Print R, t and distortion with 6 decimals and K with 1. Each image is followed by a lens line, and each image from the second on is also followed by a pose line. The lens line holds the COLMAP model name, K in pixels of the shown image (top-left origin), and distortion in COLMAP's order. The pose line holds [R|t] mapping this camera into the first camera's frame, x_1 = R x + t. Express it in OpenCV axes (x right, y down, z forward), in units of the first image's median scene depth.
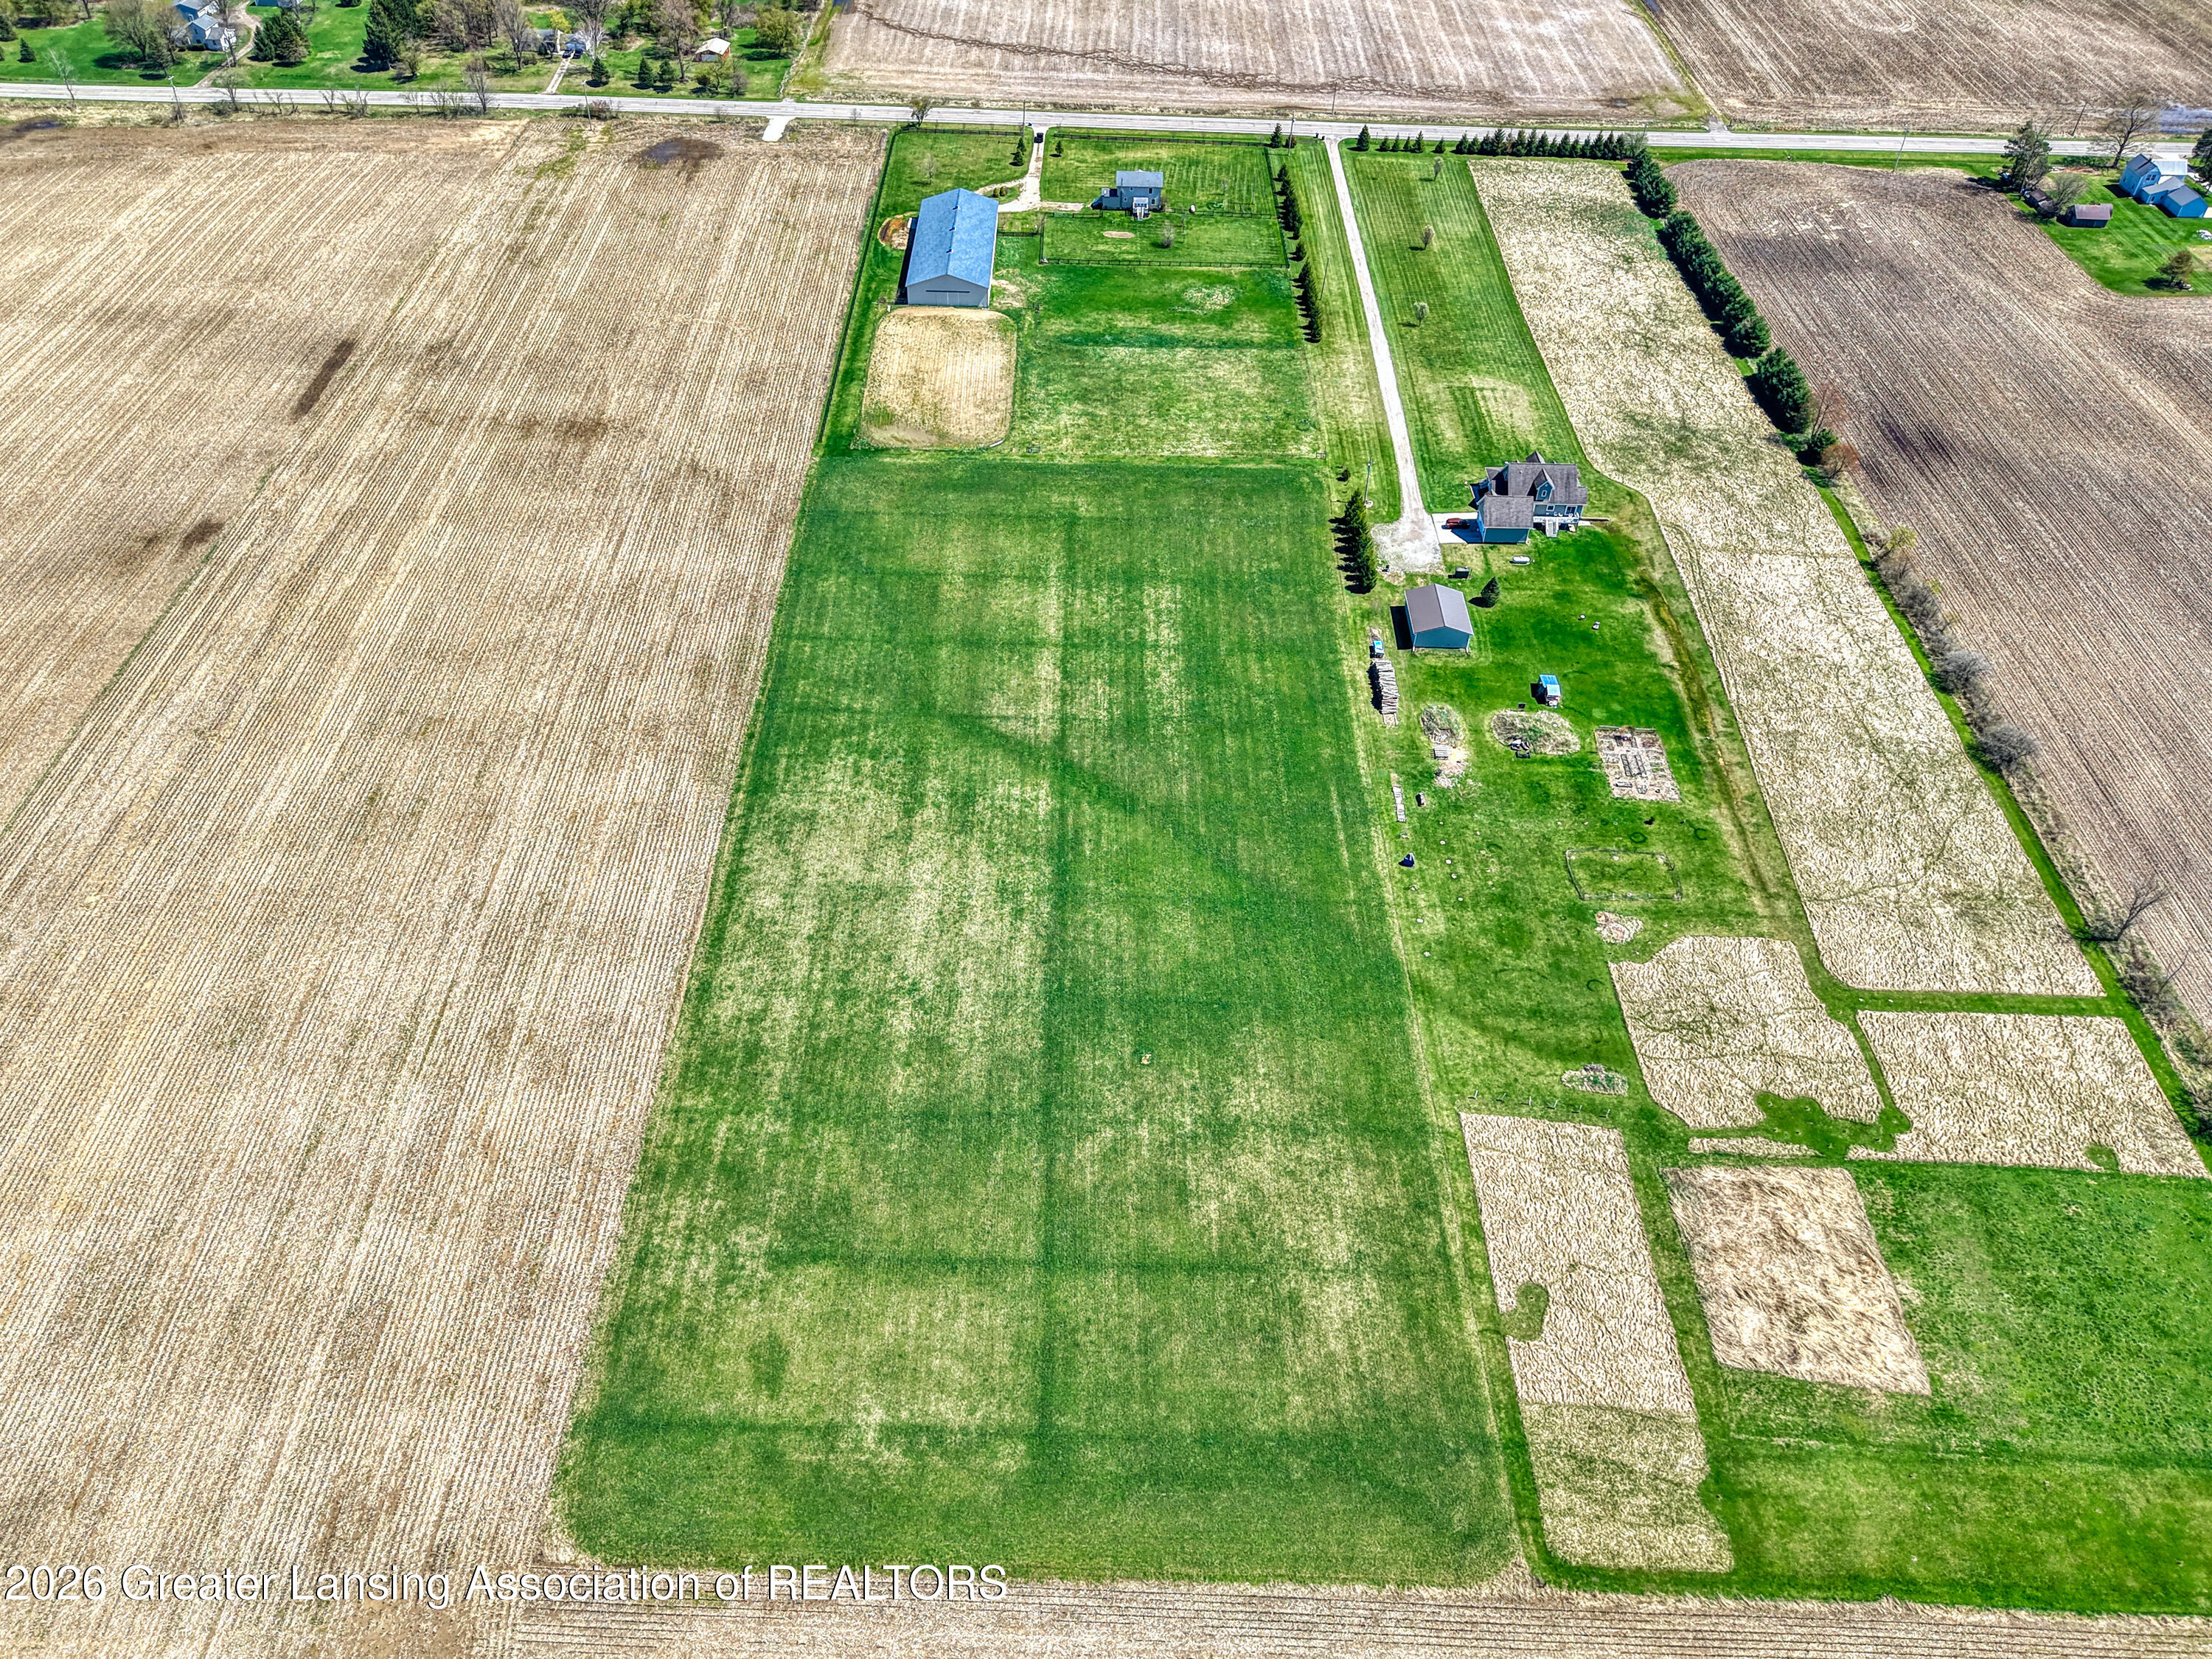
lens RADIAL K [[1642.5, 0, 1064.1], [0, 1642.5, 830.3], [0, 0, 1]] dist [0.006191, -0.000189]
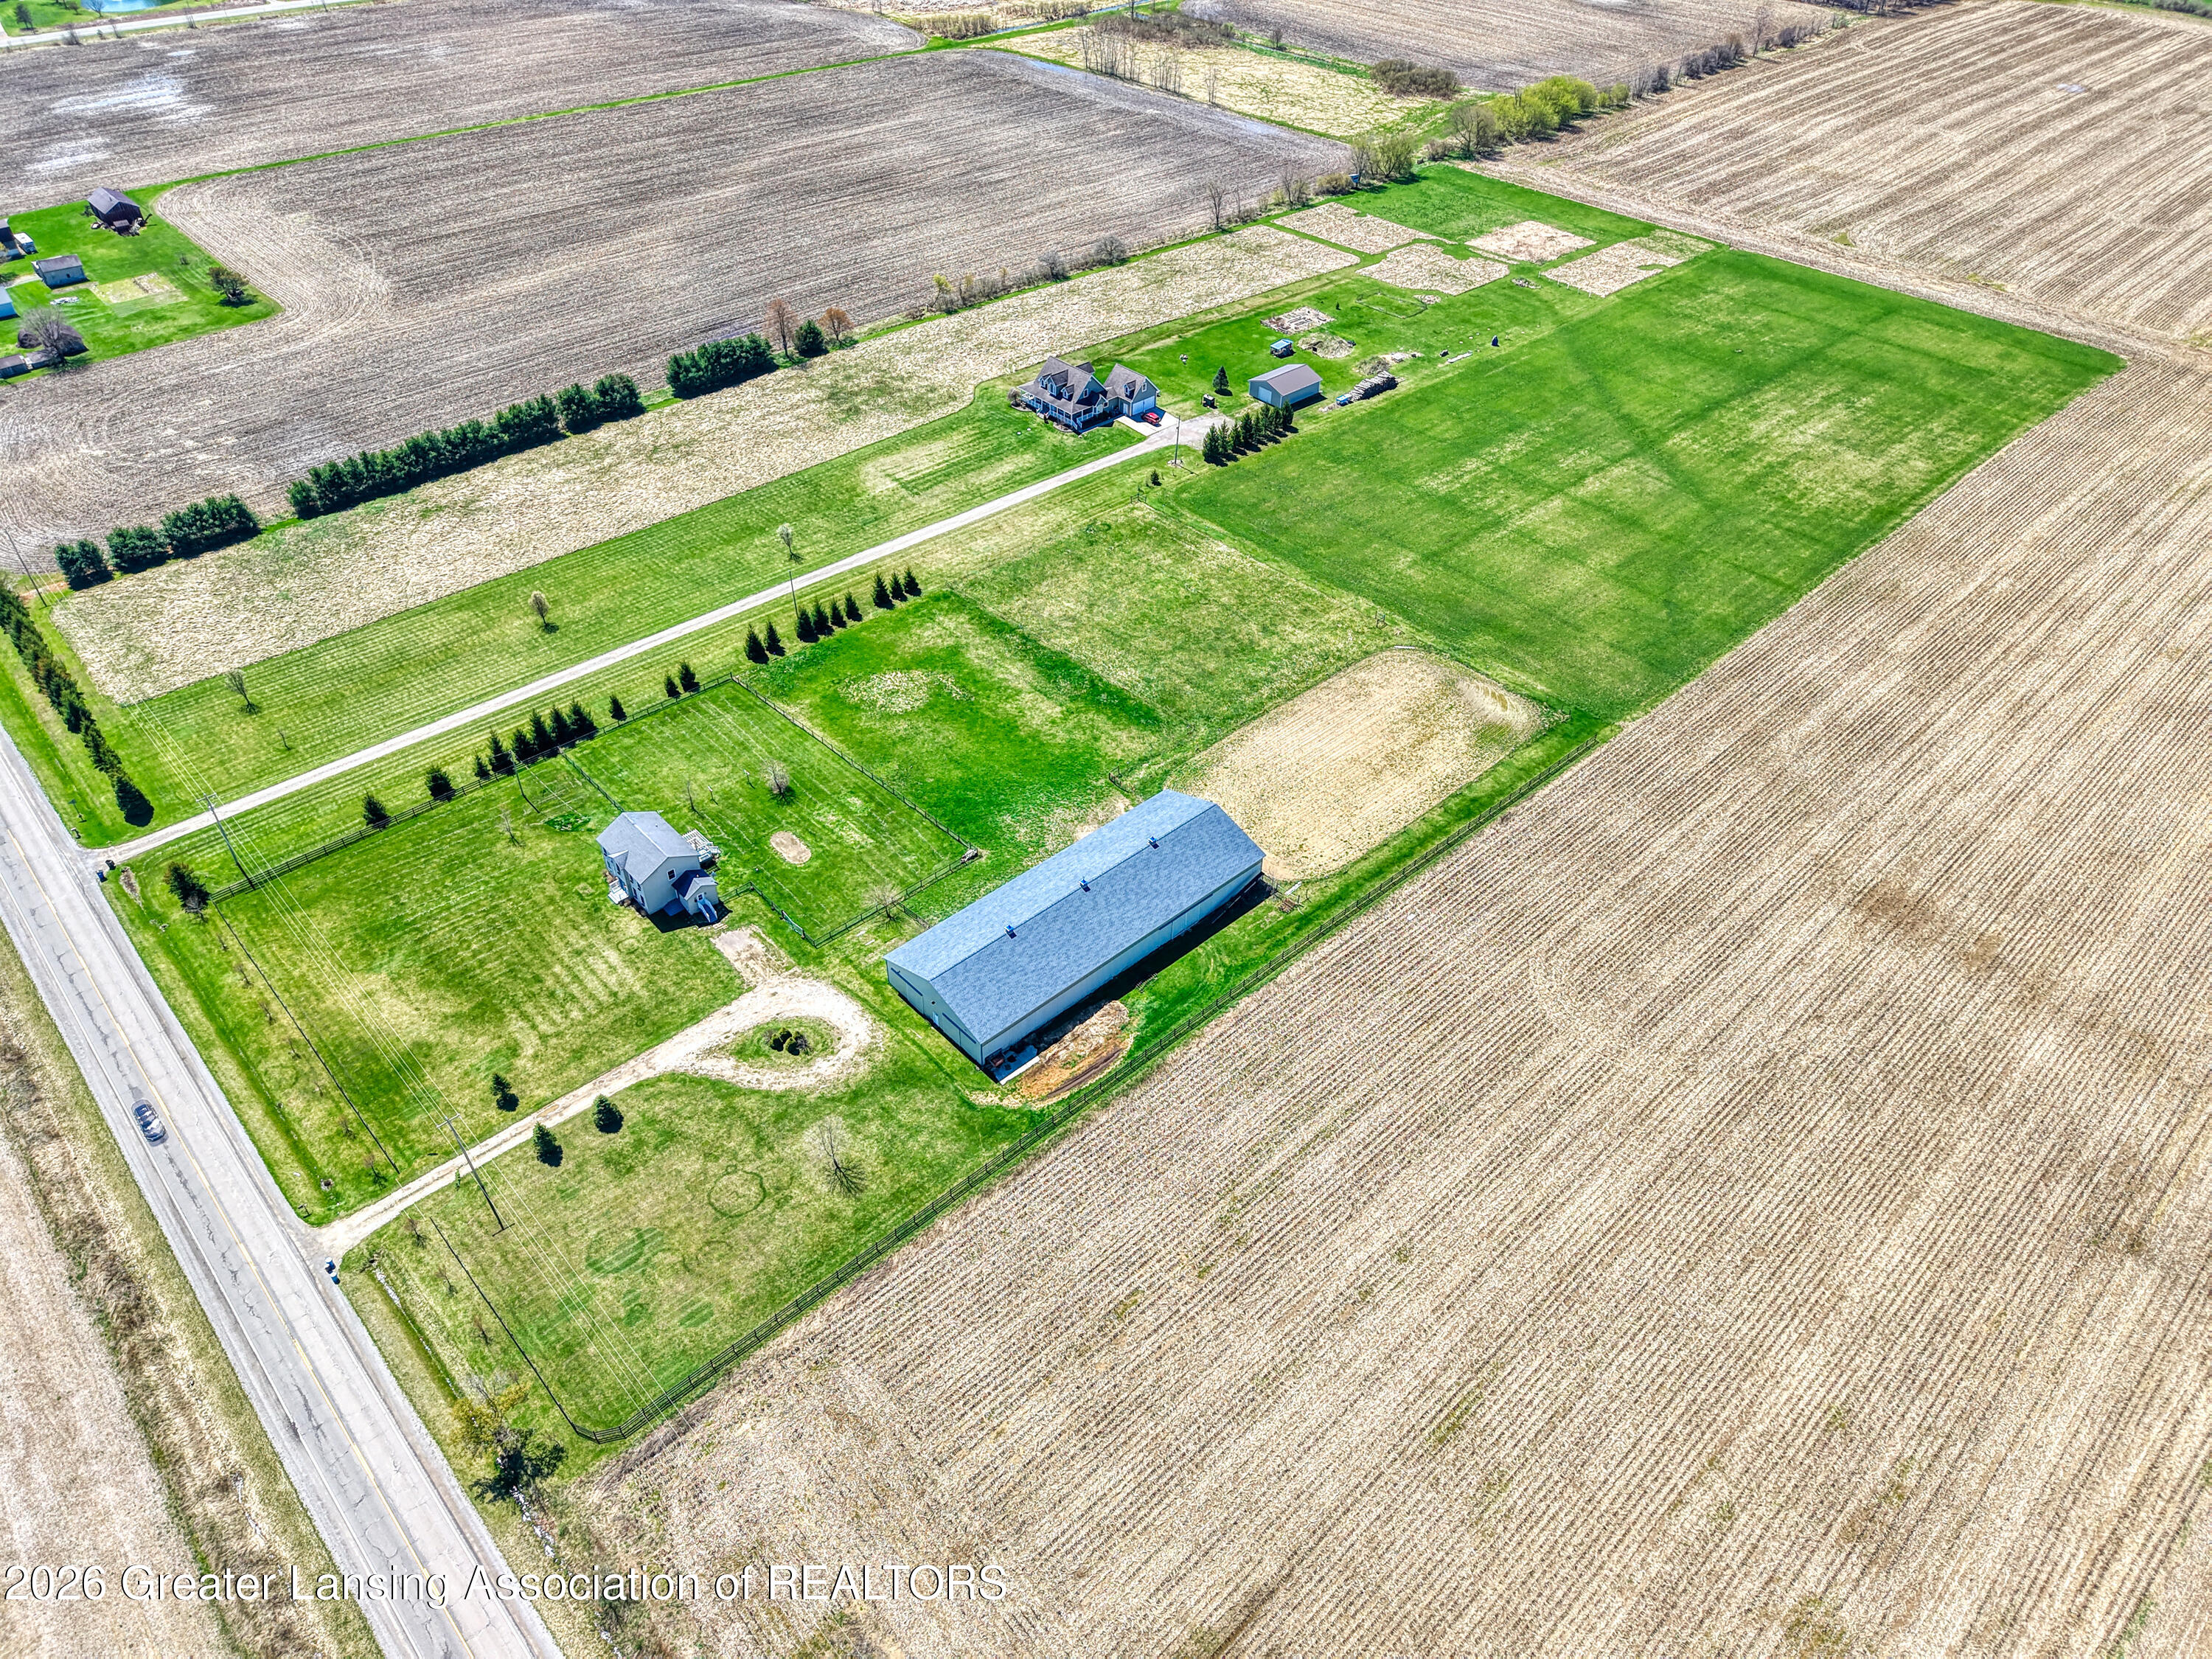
lens RADIAL K [[1476.7, 0, 1106.0], [0, 1476.7, 829.5], [0, 0, 1]] dist [0.055534, -0.087802]
pose [[-0.693967, -0.487252, 0.530089, -0.375423], [0.466982, 0.255785, 0.846464, -0.912445], [-0.548030, 0.834961, 0.050032, 1.126181]]
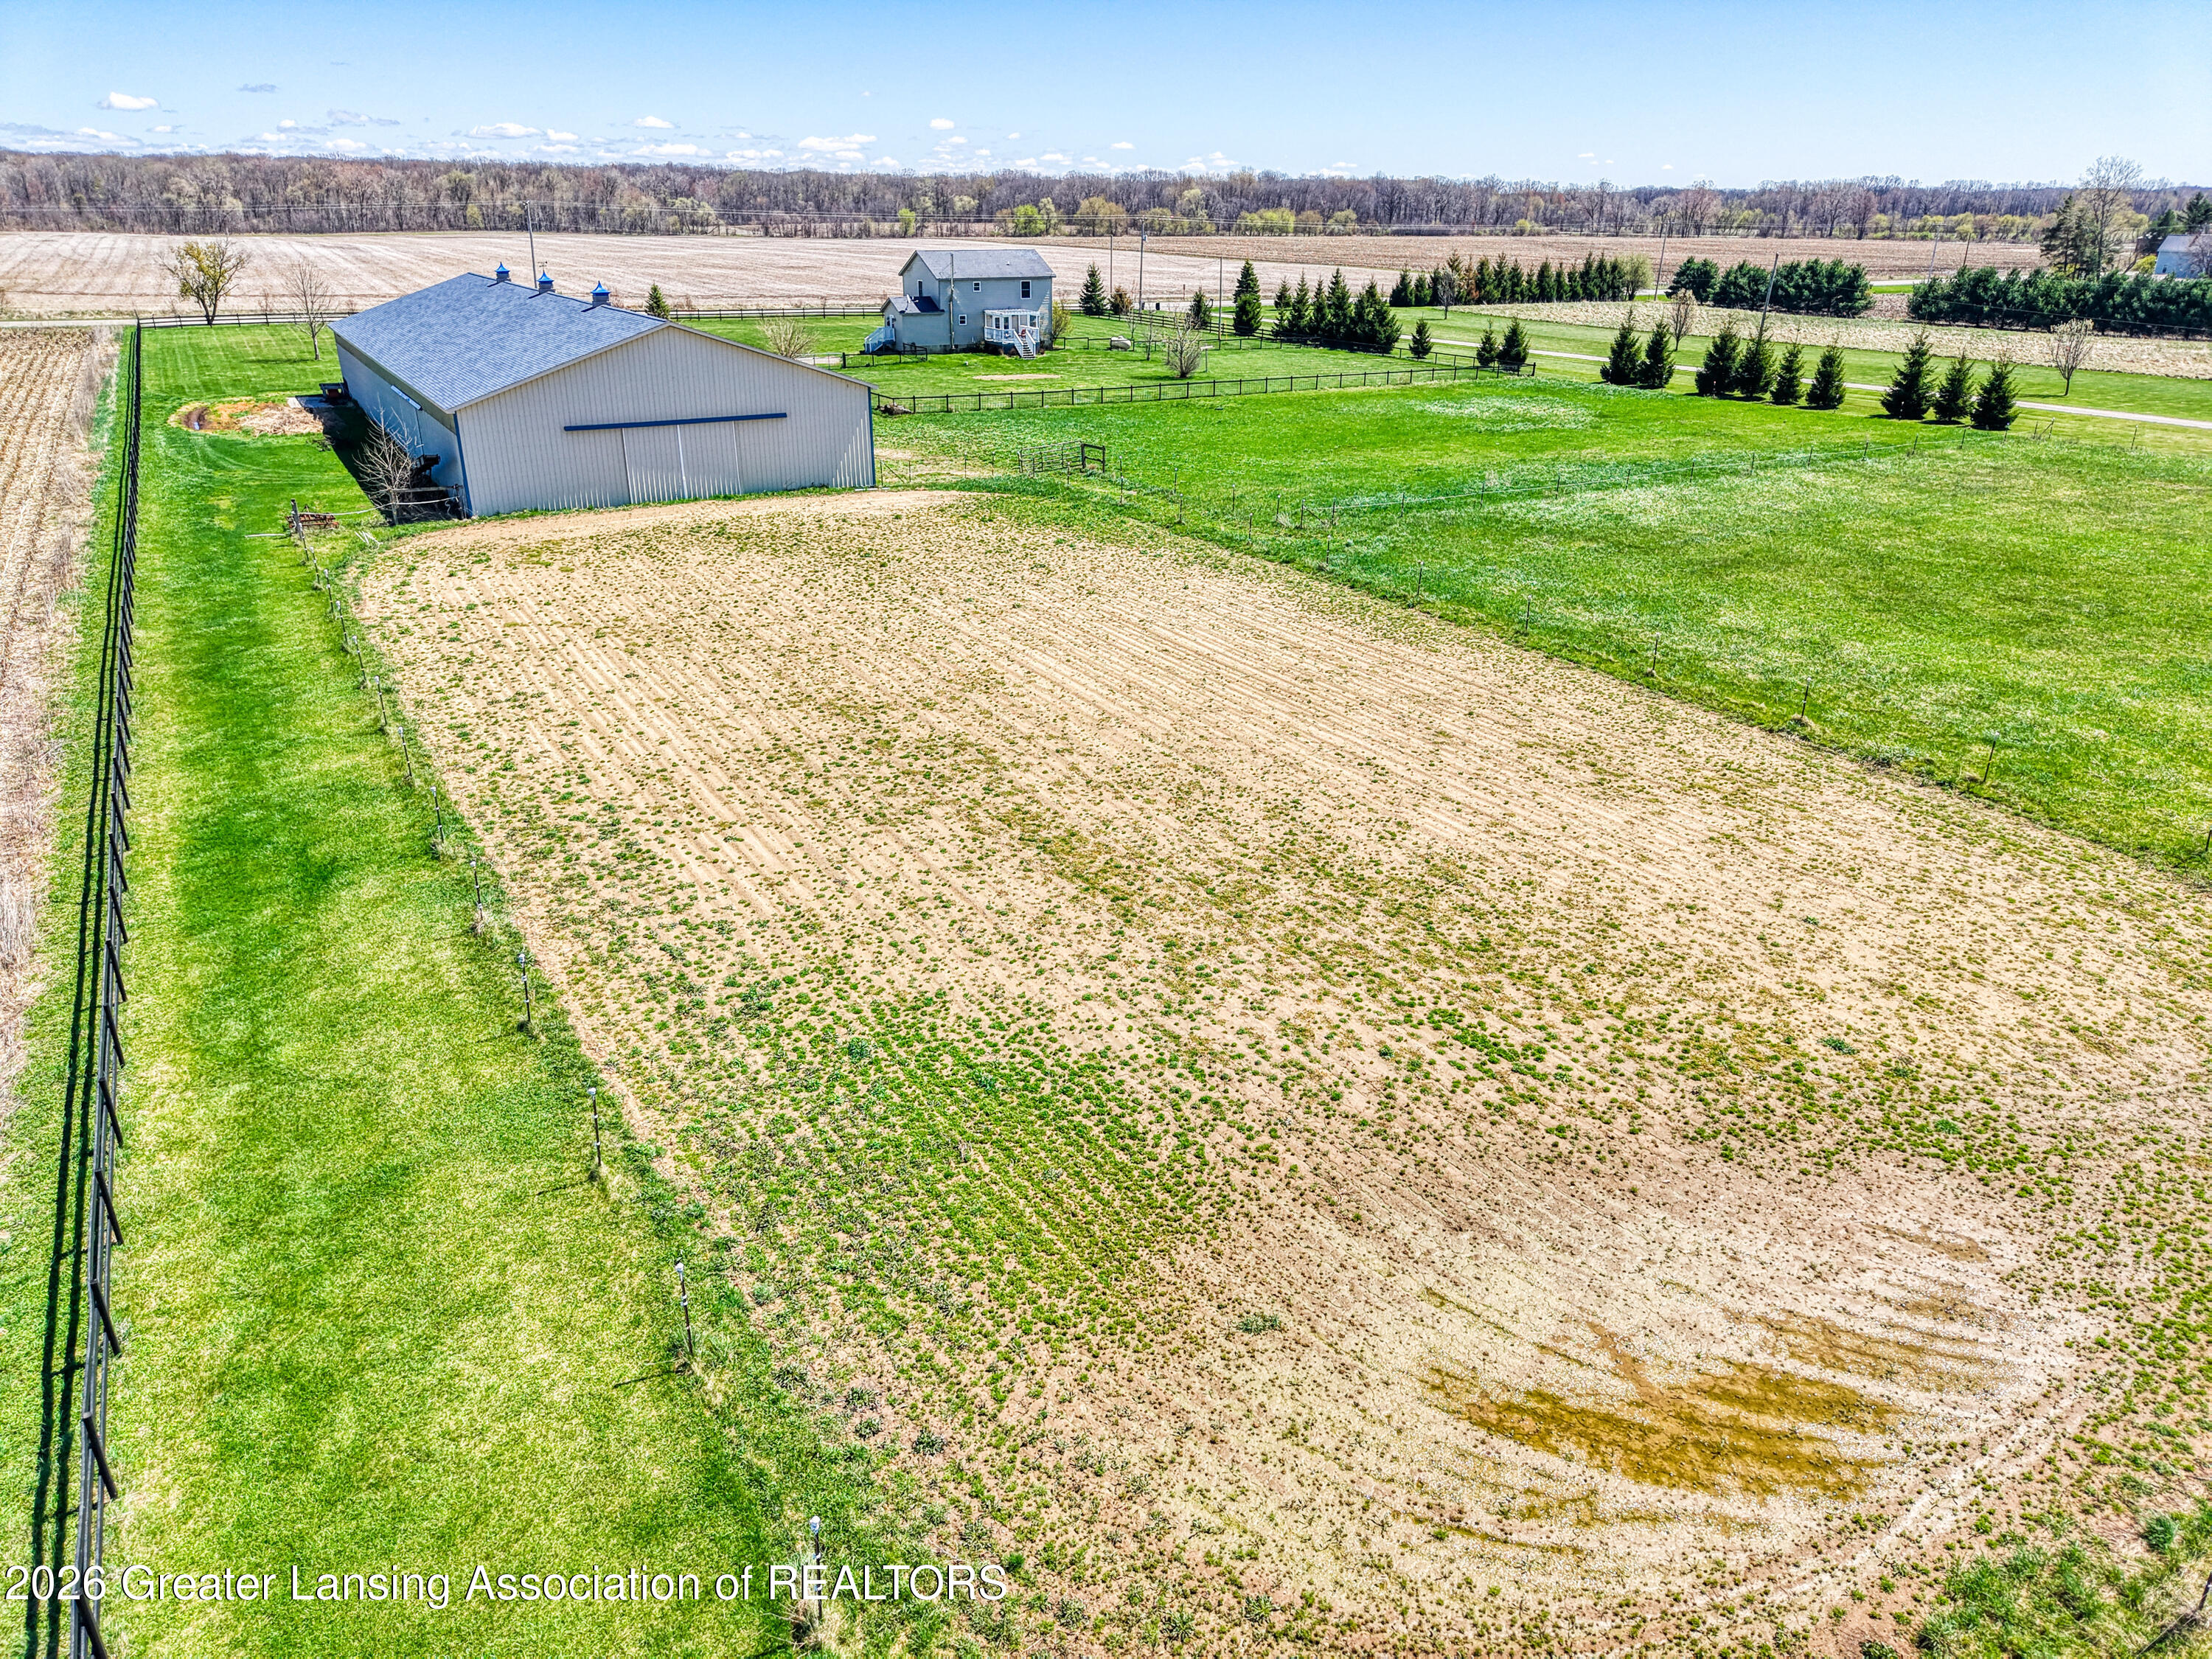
lens RADIAL K [[1483.7, 0, 1106.0], [0, 1483.7, 829.5], [0, 0, 1]] dist [0.009219, -0.004487]
pose [[0.851320, -0.216913, 0.477707, -0.138410], [0.362771, 0.901157, -0.237304, -0.253664], [-0.379014, 0.375320, 0.845862, 0.962235]]
